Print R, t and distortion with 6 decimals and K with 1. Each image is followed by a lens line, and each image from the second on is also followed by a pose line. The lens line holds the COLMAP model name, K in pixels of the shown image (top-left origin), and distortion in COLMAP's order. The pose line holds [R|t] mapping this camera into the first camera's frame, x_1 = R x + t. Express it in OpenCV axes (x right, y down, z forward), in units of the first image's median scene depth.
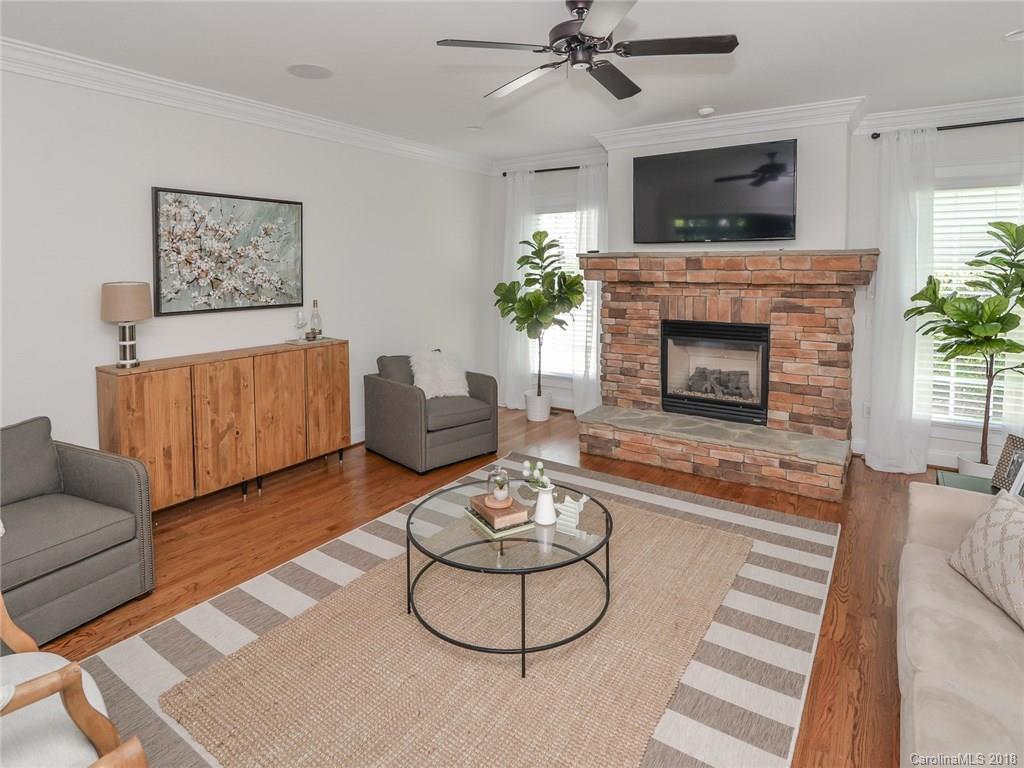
lens RADIAL K [[557.4, 0, 533.1], [0, 557.4, 285.0], [0, 0, 1]] dist [-0.017050, -0.000202]
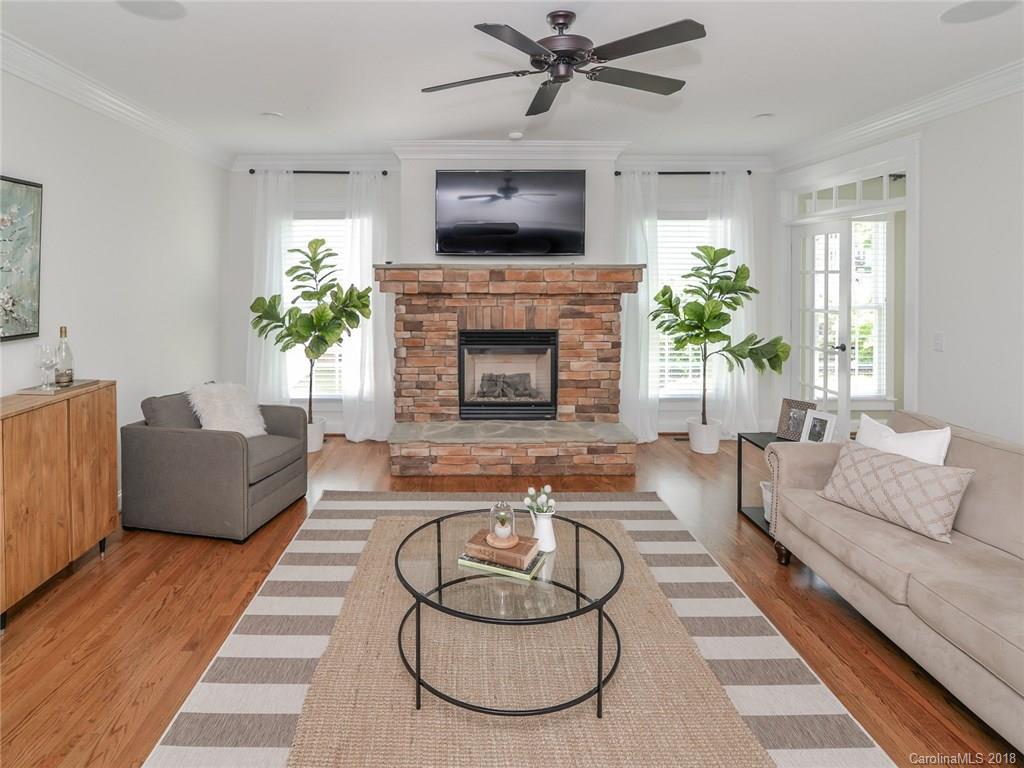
lens RADIAL K [[552.3, 0, 464.4], [0, 552.3, 275.0], [0, 0, 1]] dist [-0.014380, -0.000301]
pose [[0.837726, 0.003206, 0.546081, -0.342396], [0.017202, 0.999332, -0.032255, -0.006551], [-0.545819, 0.036415, 0.837111, 0.153864]]
